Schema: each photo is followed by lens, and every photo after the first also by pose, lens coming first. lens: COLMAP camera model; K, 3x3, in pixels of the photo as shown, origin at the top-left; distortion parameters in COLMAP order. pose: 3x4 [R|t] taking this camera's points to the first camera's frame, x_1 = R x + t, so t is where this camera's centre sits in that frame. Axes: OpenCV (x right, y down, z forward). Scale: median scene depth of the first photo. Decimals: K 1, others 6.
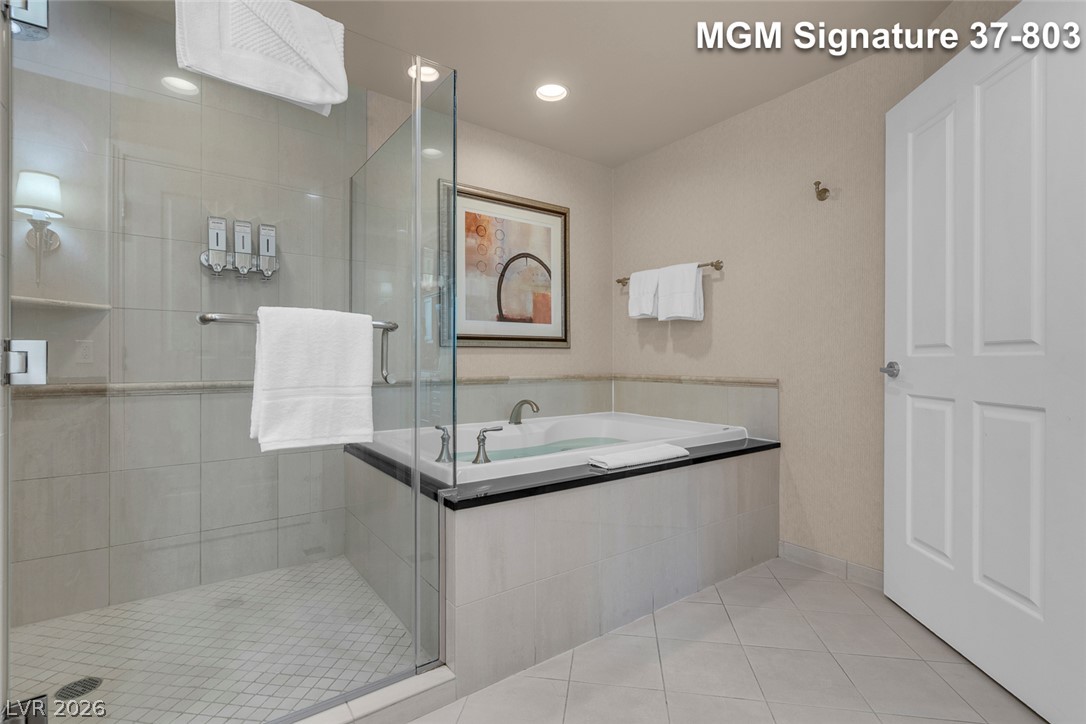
lens RADIAL K [[483.1, 0, 565.0], [0, 483.1, 355.2], [0, 0, 1]] dist [0.026219, 0.000186]
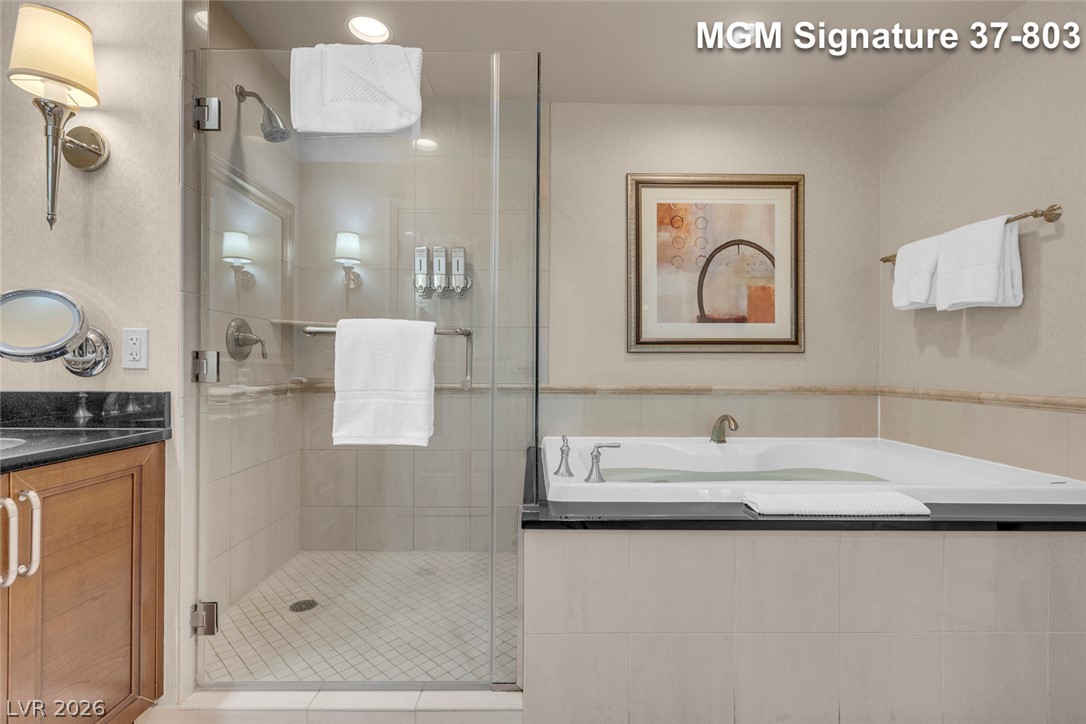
lens RADIAL K [[503.5, 0, 543.0], [0, 503.5, 362.0], [0, 0, 1]] dist [0.022376, 0.000911]
pose [[0.824005, -0.001451, -0.566581, 0.152140], [0.001159, 0.999999, -0.000875, 0.001053], [0.566581, 0.000064, 0.824006, 0.097610]]
